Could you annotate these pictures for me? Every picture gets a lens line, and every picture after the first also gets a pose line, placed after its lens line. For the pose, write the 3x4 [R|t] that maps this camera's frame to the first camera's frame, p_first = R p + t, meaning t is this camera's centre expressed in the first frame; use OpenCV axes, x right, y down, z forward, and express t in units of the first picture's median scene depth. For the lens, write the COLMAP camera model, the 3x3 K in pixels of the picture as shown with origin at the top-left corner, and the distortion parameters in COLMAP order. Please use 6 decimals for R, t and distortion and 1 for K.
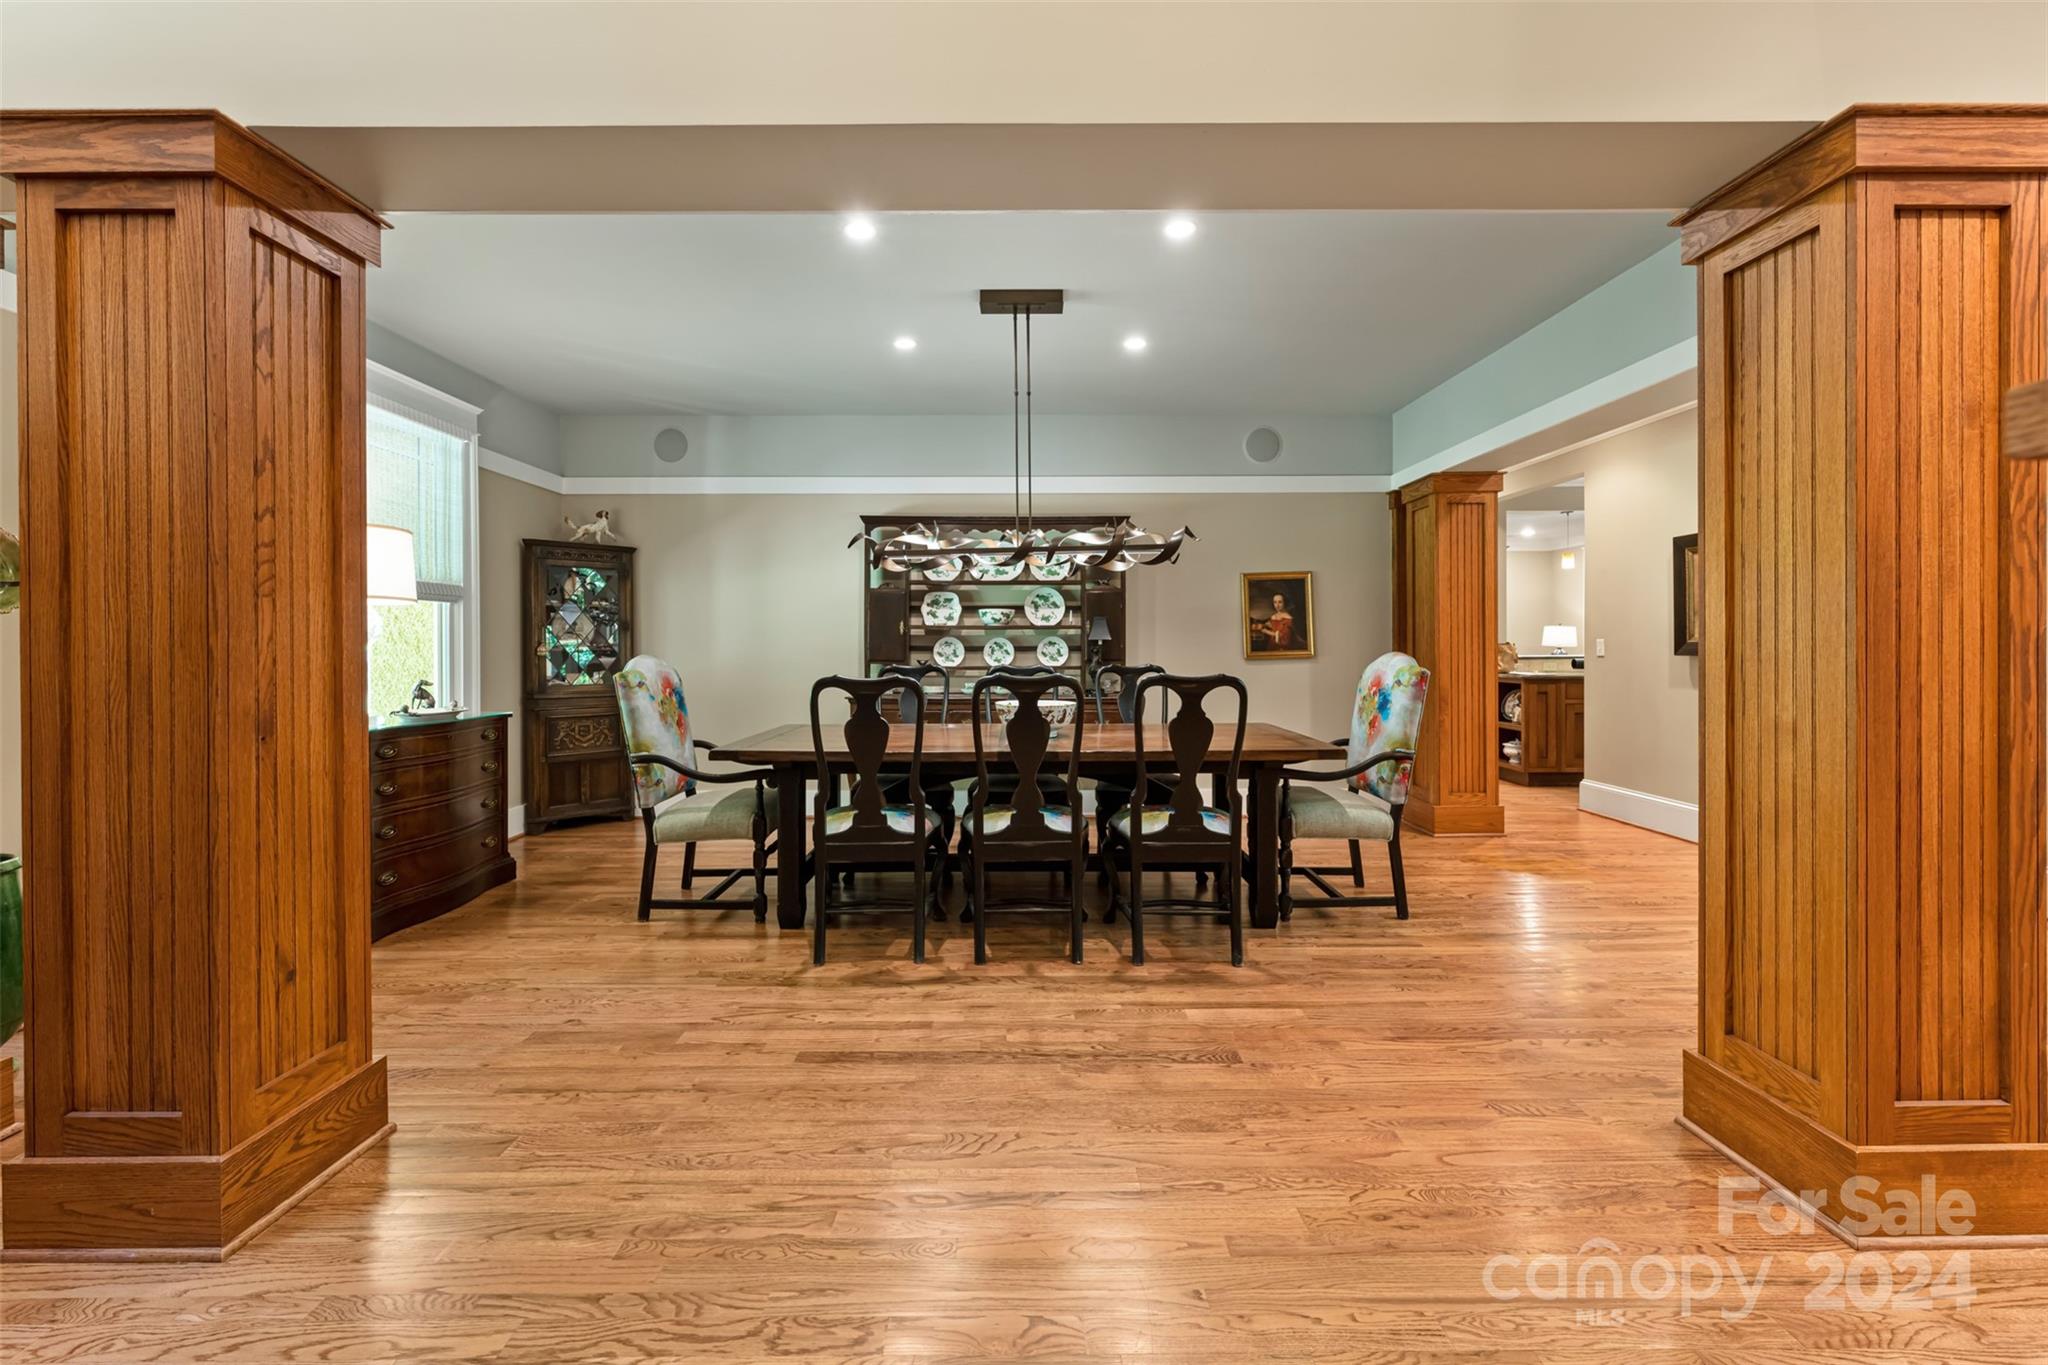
lens RADIAL K [[839.8, 0, 1024.8], [0, 839.8, 649.3], [0, 0, 1]] dist [-0.000570, -0.000046]
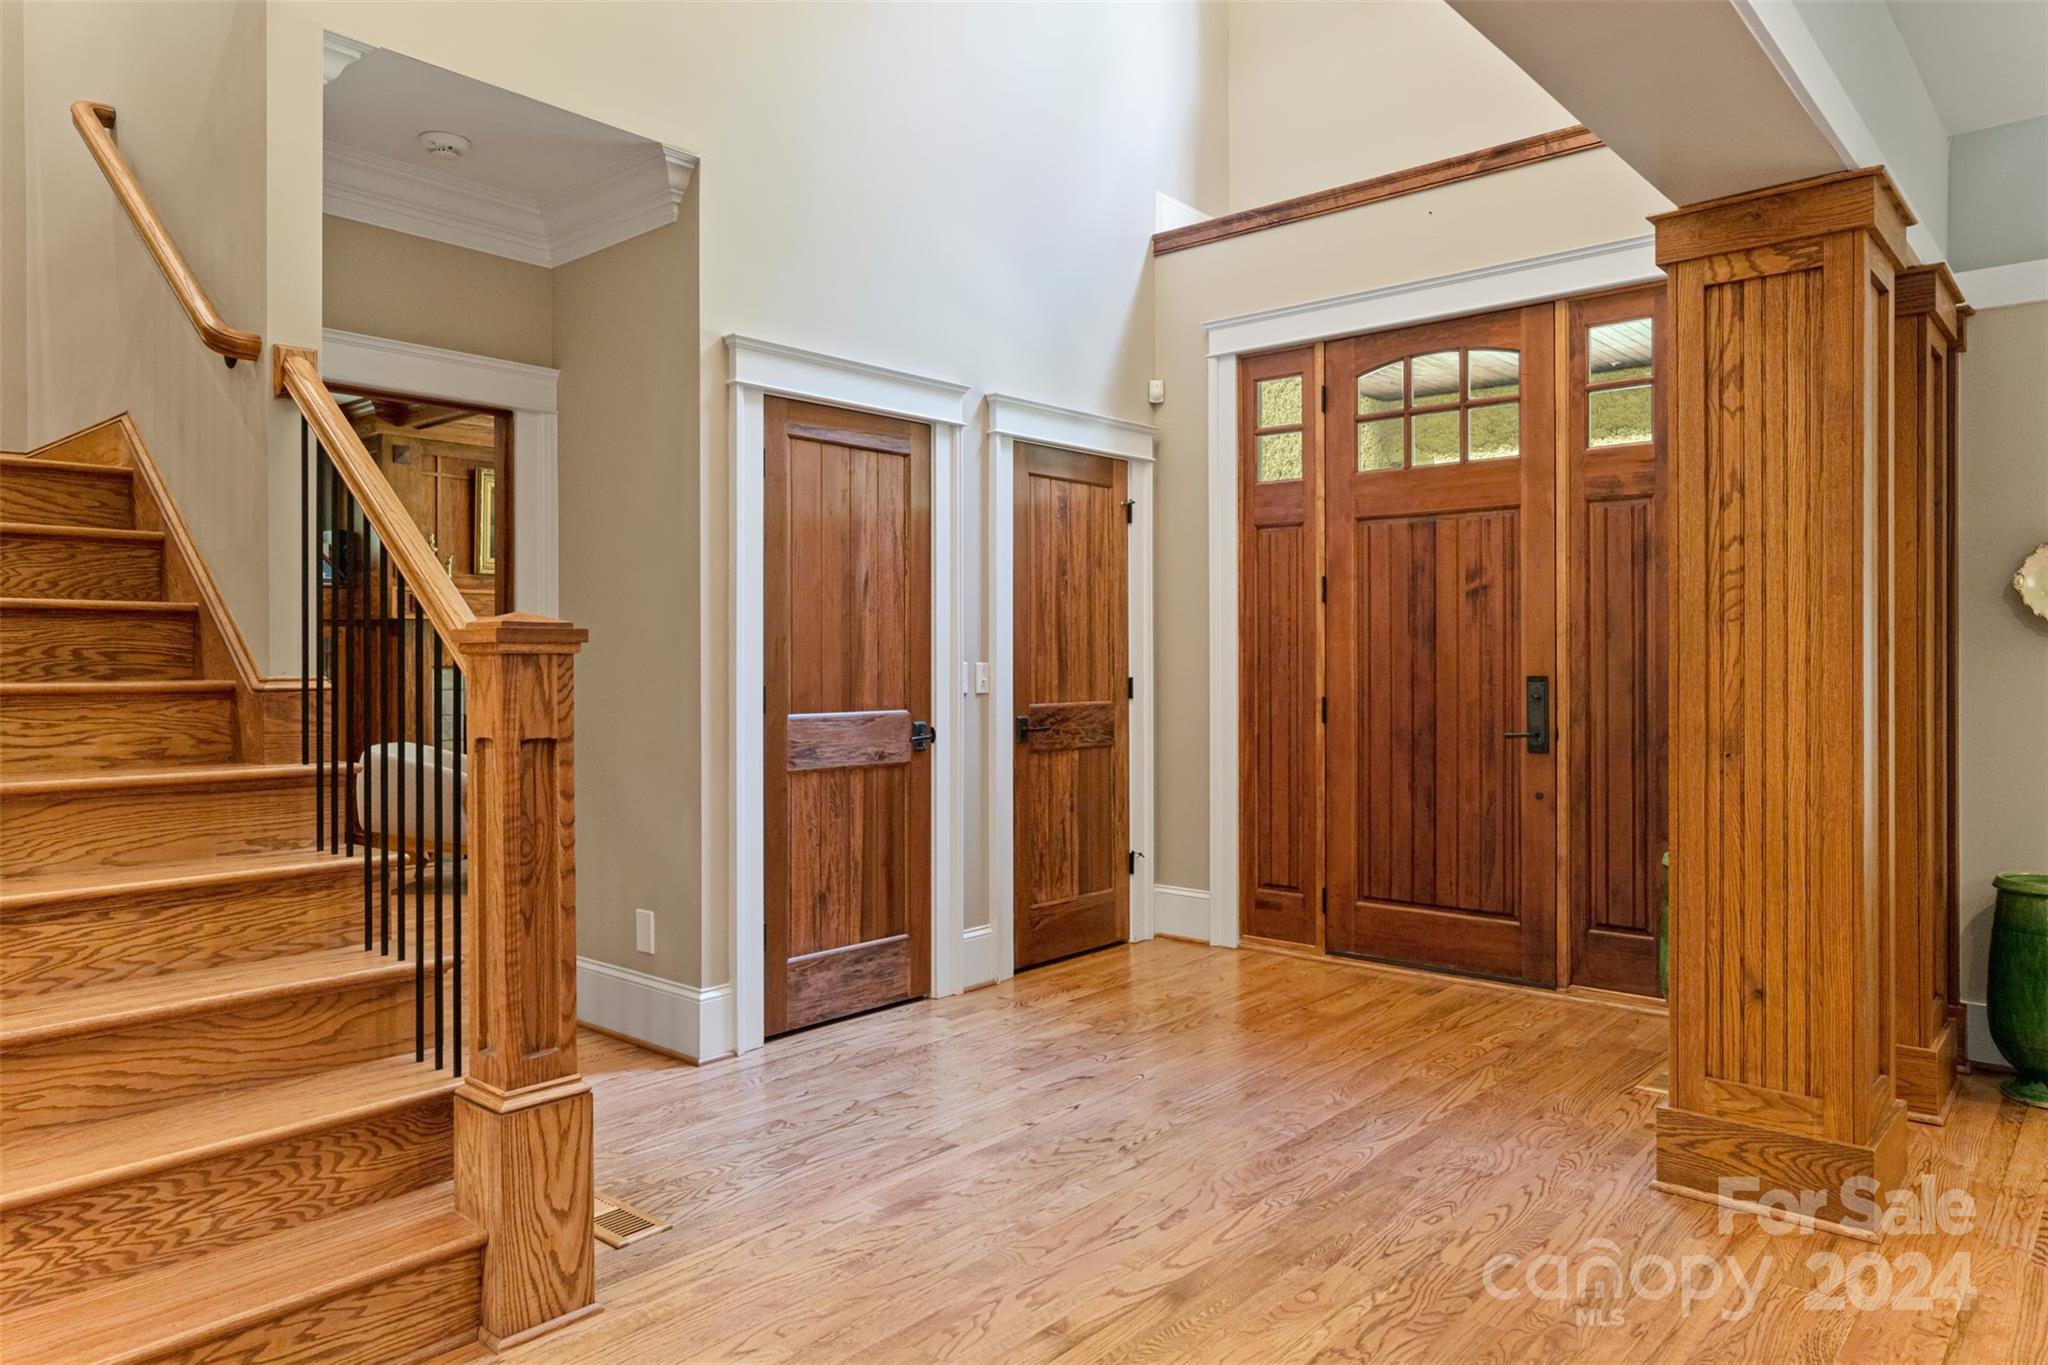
lens RADIAL K [[1343.8, 0, 1024.1], [0, 1343.8, 673.7], [0, 0, 1]] dist [0.001734, 0.000085]
pose [[-0.659581, 0.010306, -0.751563, 0.952457], [0.001069, 0.999918, 0.012773, -0.019619], [0.751633, 0.007621, -0.659538, 1.443619]]
